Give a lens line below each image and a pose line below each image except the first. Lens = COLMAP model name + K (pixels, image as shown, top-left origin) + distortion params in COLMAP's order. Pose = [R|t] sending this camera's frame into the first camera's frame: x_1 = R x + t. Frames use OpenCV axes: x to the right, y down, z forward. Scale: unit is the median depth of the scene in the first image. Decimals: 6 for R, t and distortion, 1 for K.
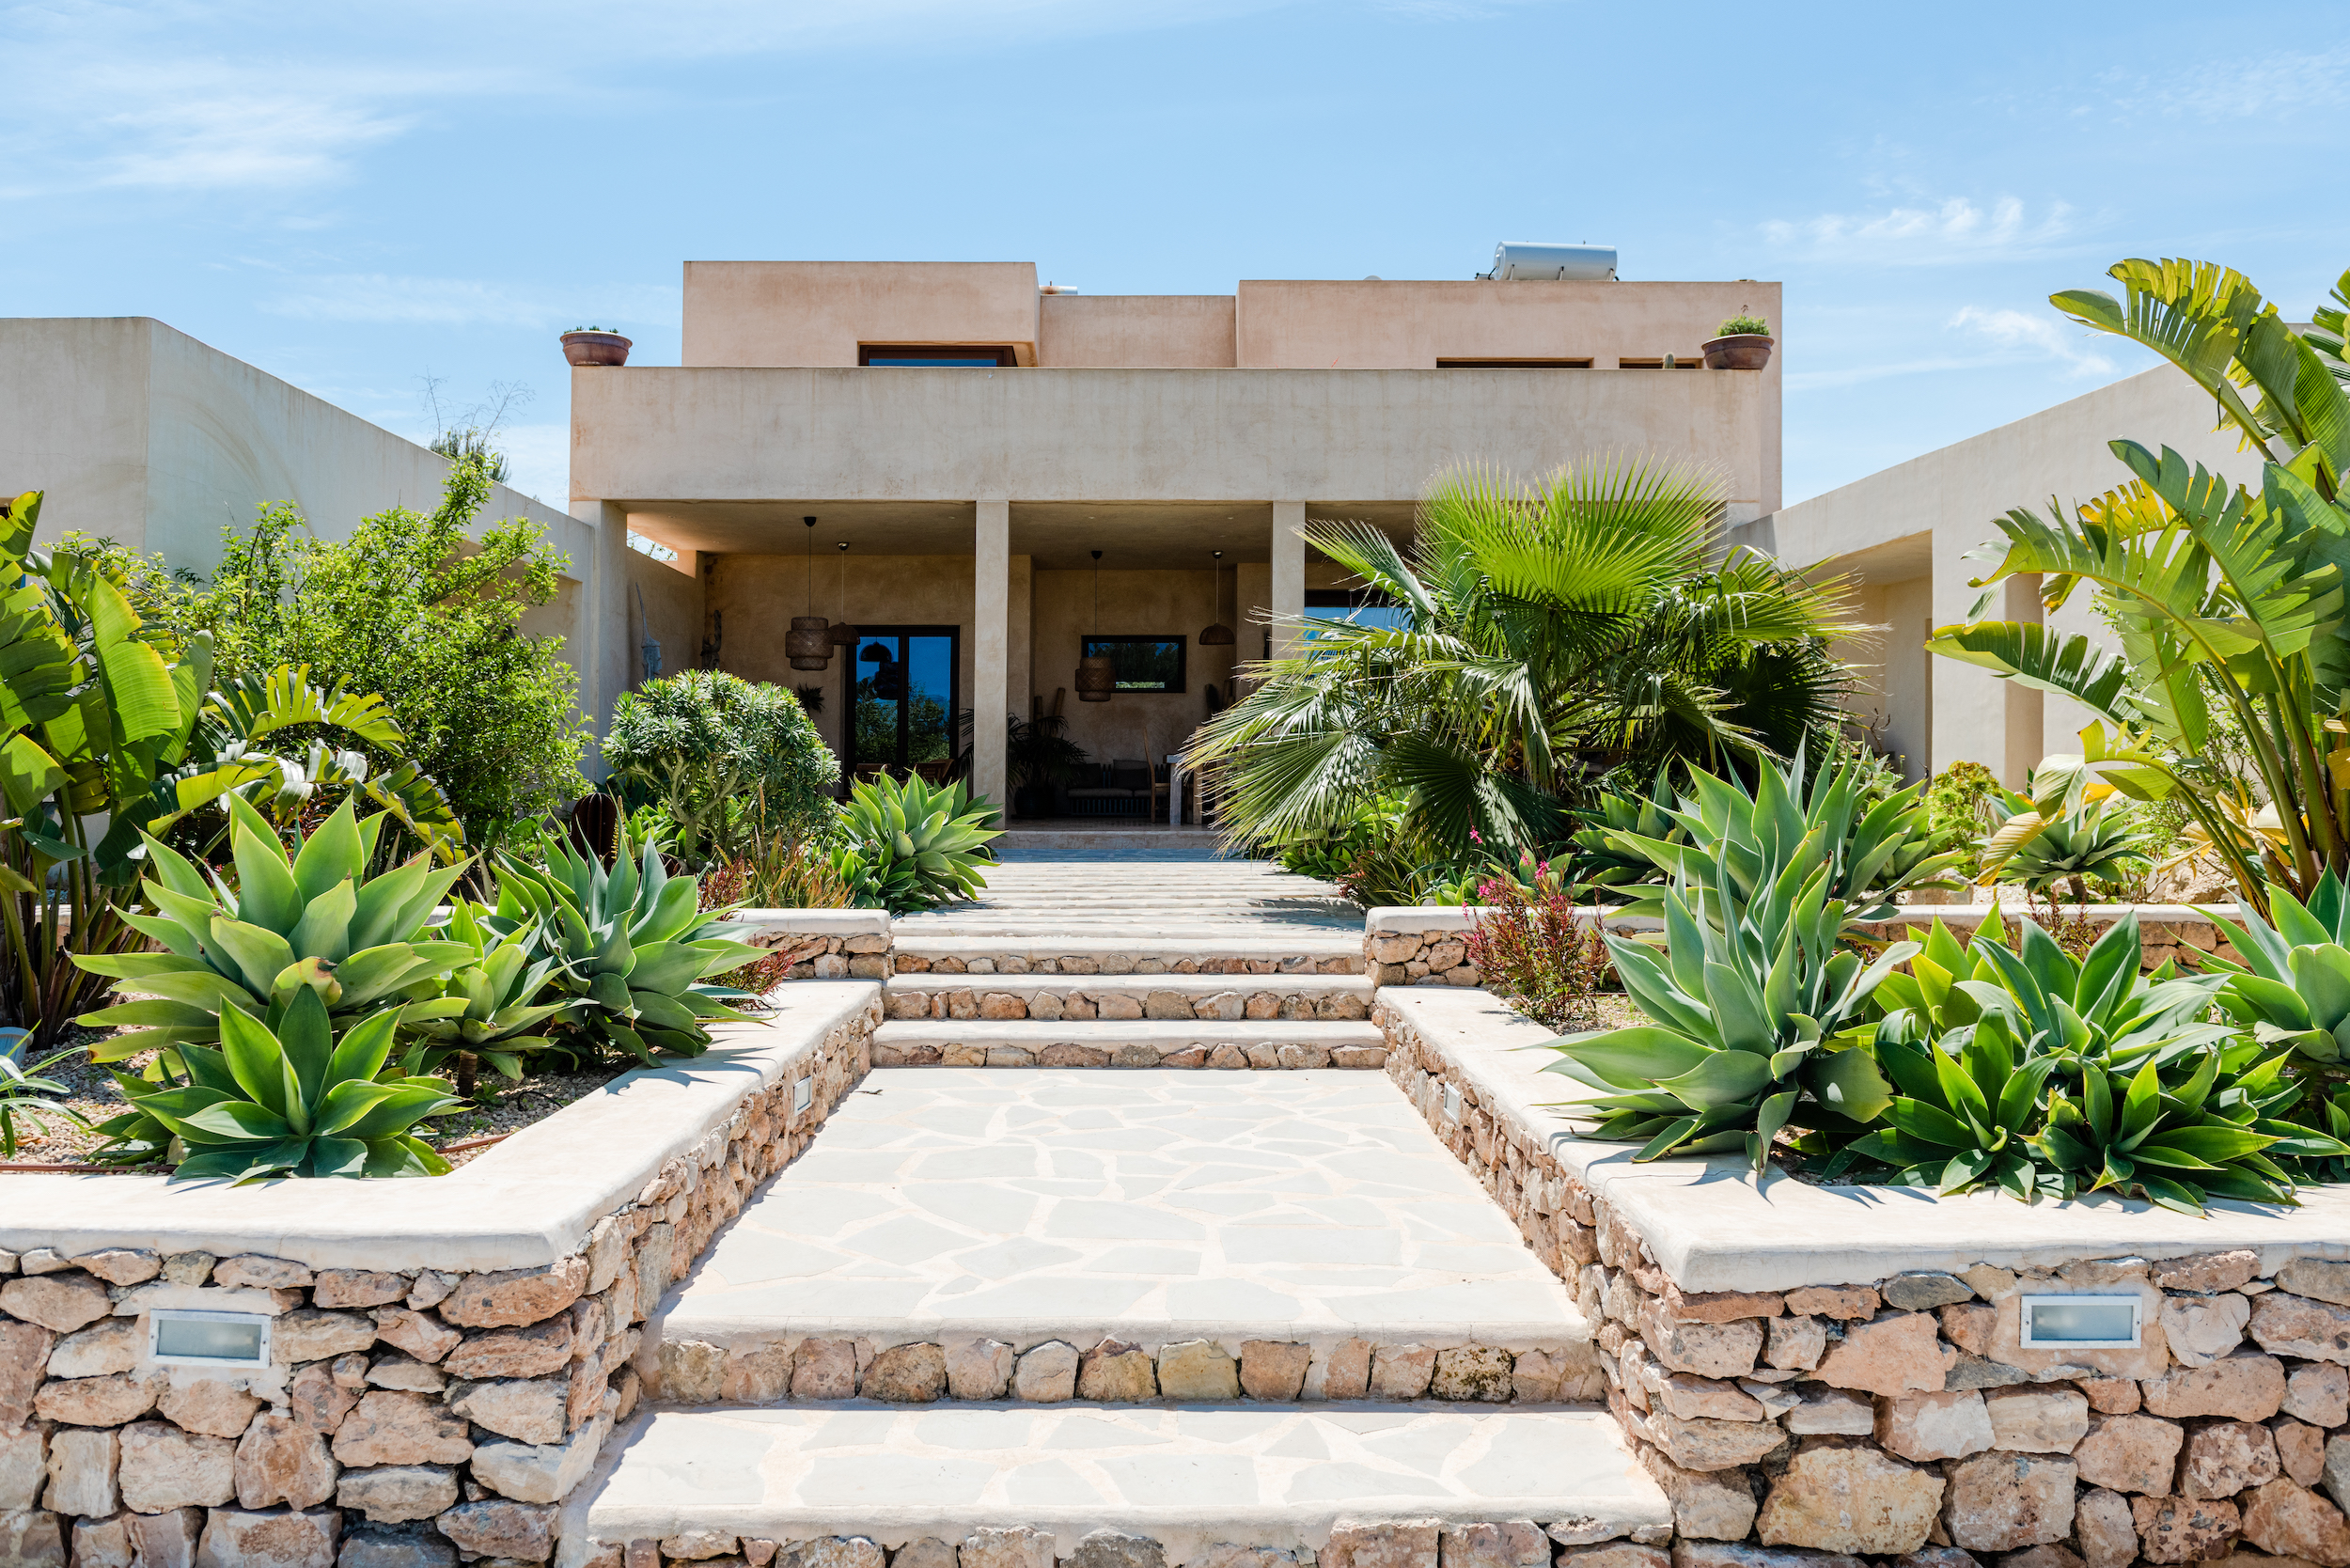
lens RADIAL K [[1837.5, 0, 1175.0], [0, 1837.5, 784.0], [0, 0, 1]] dist [0.000295, -0.000462]
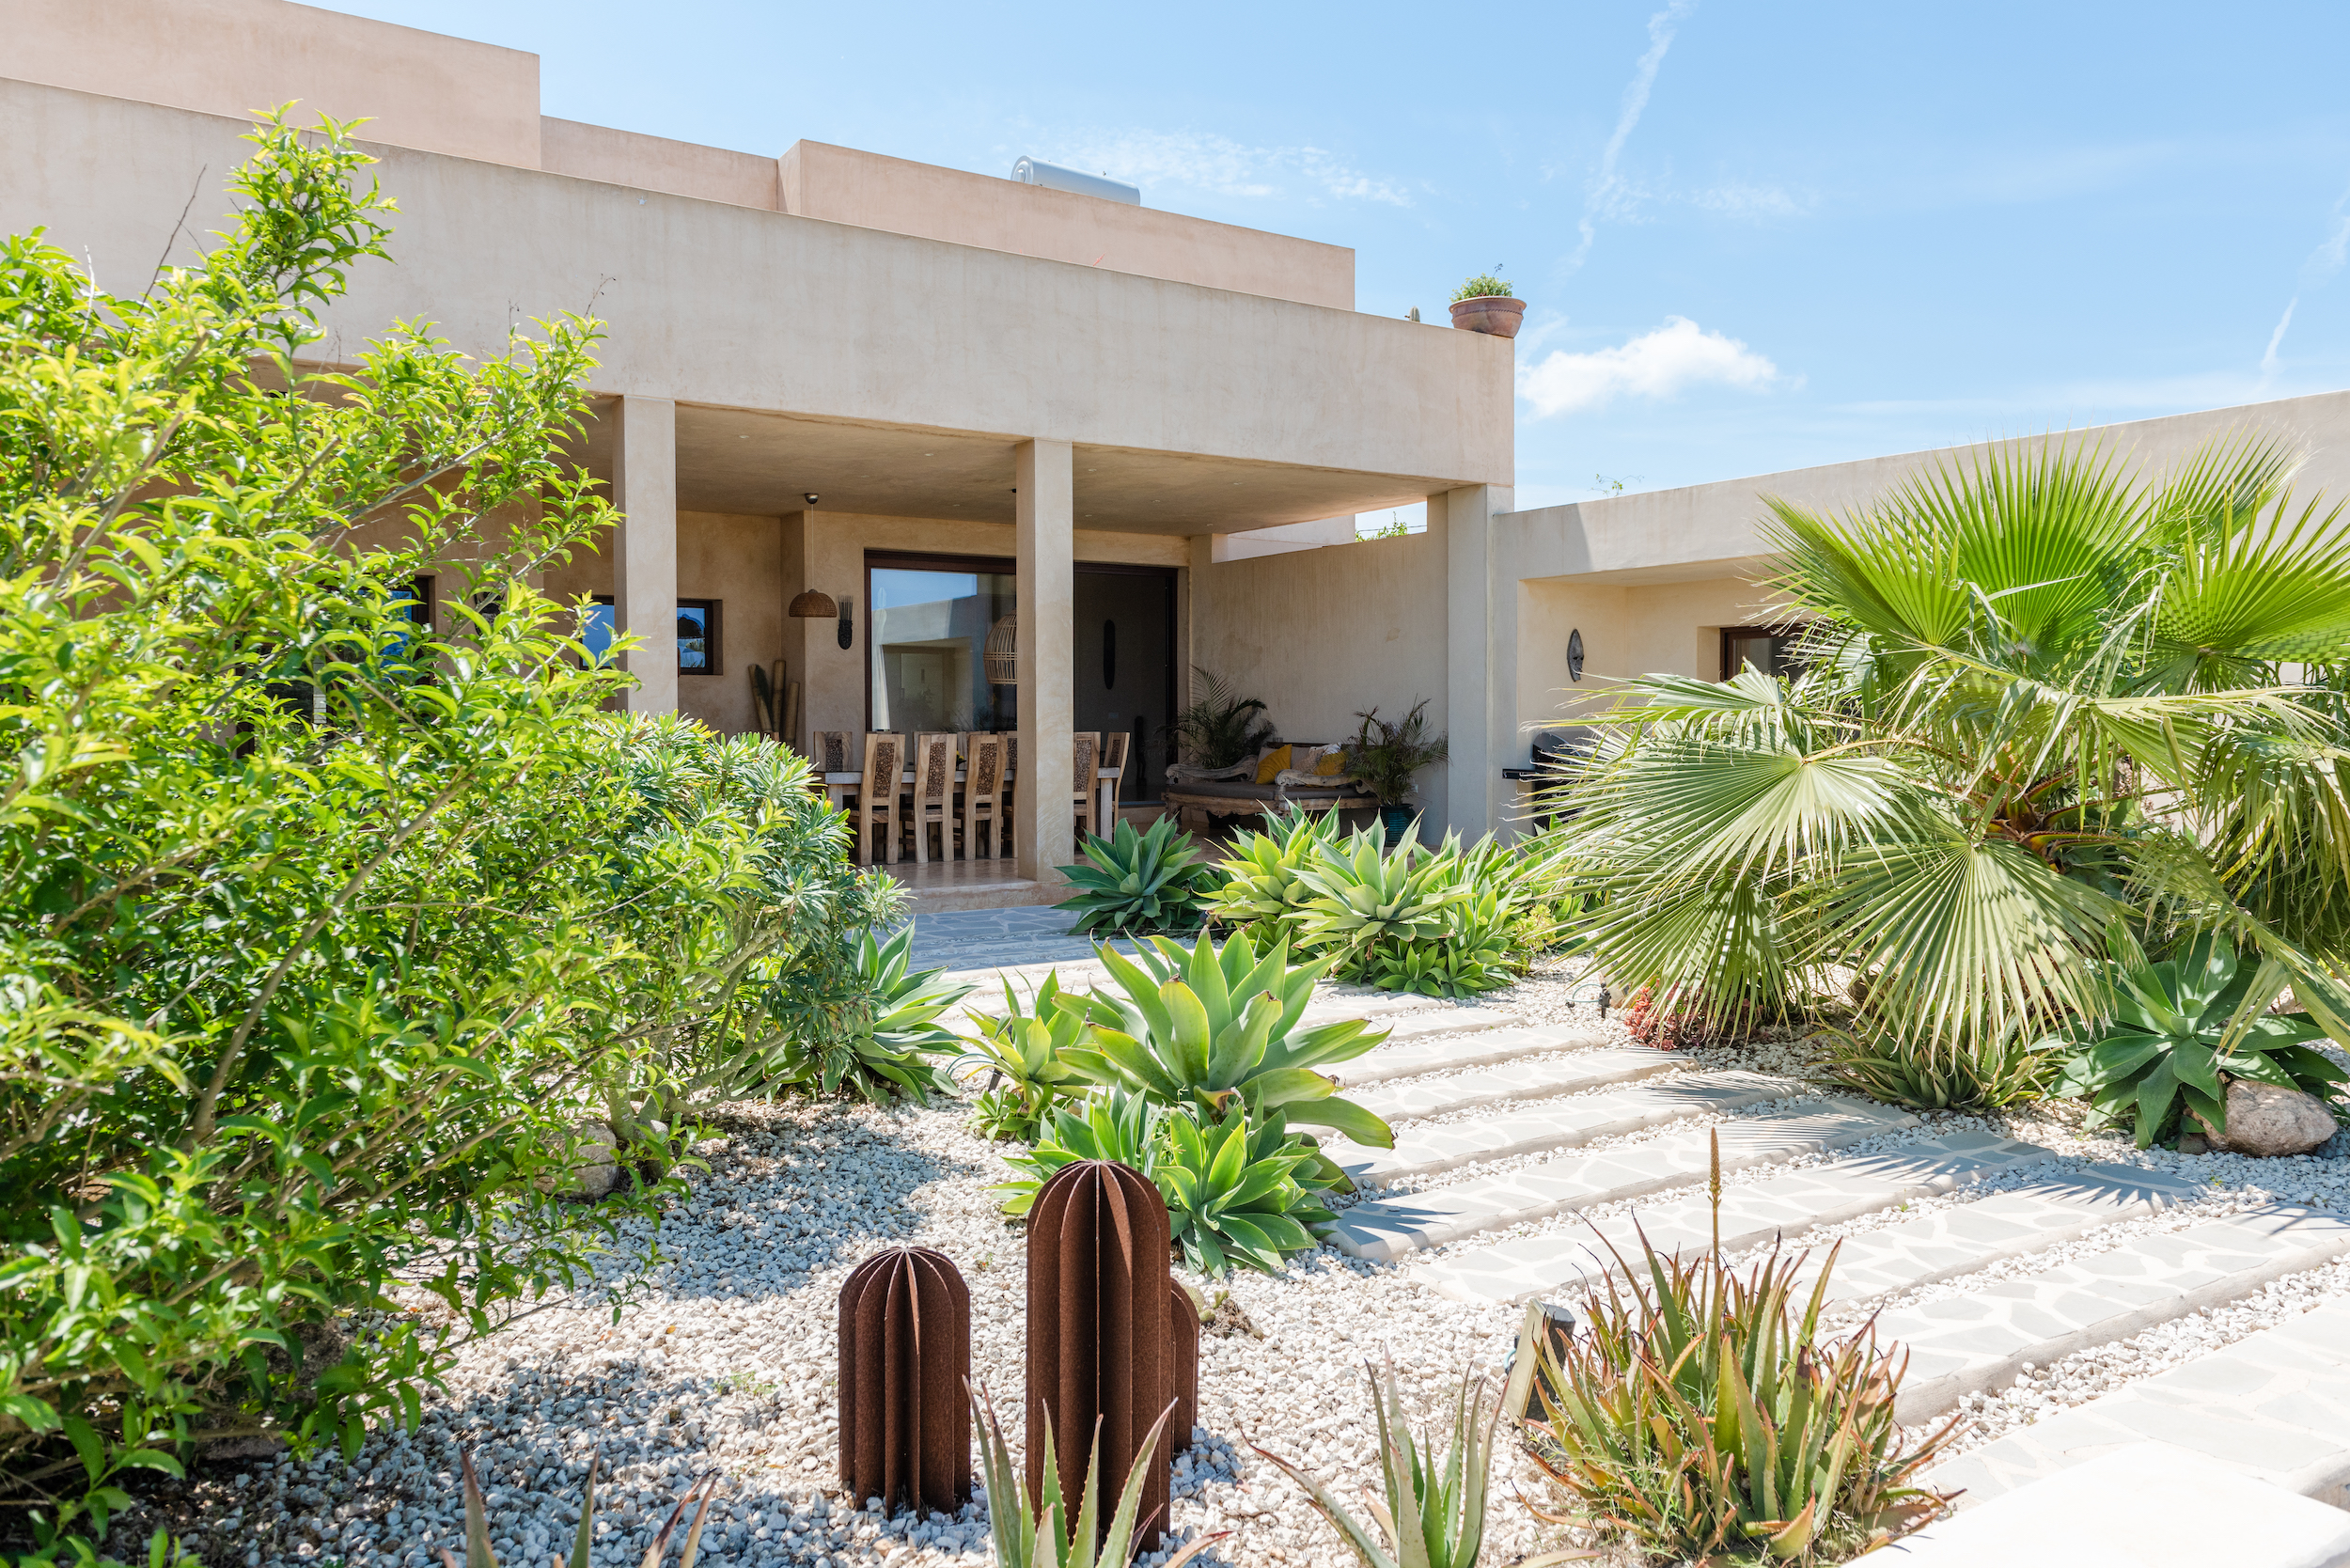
lens RADIAL K [[1609.7, 0, 1175.0], [0, 1609.7, 784.0], [0, 0, 1]] dist [-0.004087, -0.004336]
pose [[0.840745, -0.025364, 0.540837, -0.251449], [-0.000718, 0.998849, 0.047960, -0.046094], [-0.541431, -0.040710, 0.839759, 0.419704]]
